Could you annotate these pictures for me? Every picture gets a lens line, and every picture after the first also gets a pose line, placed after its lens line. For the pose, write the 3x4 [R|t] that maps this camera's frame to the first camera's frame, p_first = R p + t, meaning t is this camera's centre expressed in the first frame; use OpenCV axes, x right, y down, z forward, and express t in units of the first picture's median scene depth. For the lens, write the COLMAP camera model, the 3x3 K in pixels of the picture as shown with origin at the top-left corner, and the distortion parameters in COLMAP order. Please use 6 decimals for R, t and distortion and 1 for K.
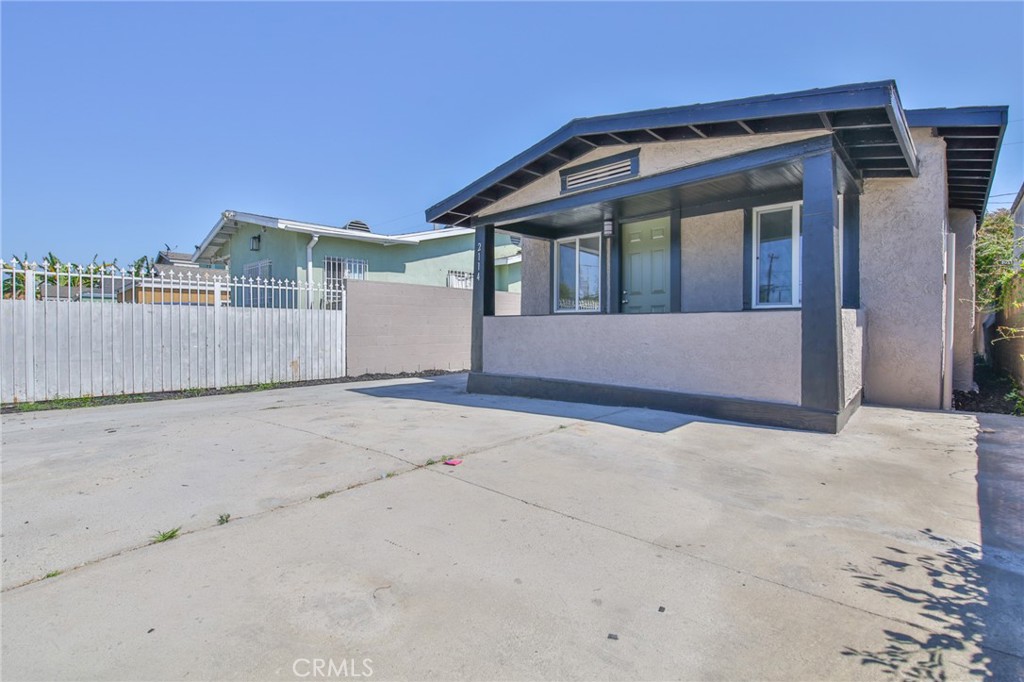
lens RADIAL K [[468.0, 0, 511.2], [0, 468.0, 336.7], [0, 0, 1]] dist [-0.006748, -0.009186]
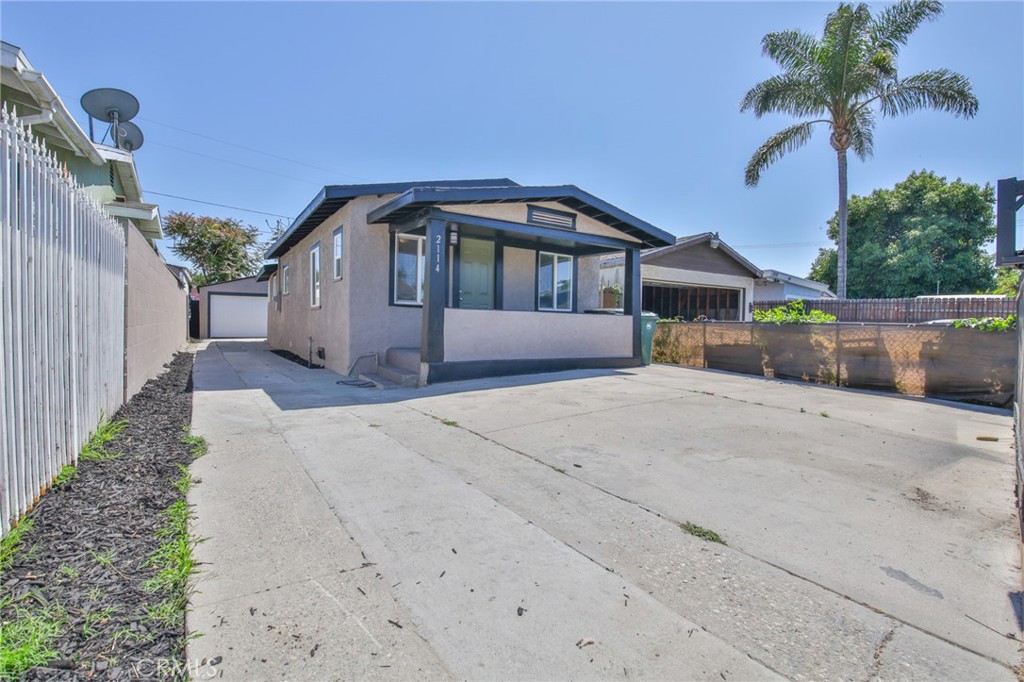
lens RADIAL K [[468.0, 0, 510.0], [0, 468.0, 337.1], [0, 0, 1]] dist [-0.006748, -0.009186]
pose [[0.232339, -0.027240, 0.972253, -1.081989], [-0.003776, 0.999575, 0.028907, -0.008691], [-0.972628, -0.010387, 0.232137, 0.642517]]
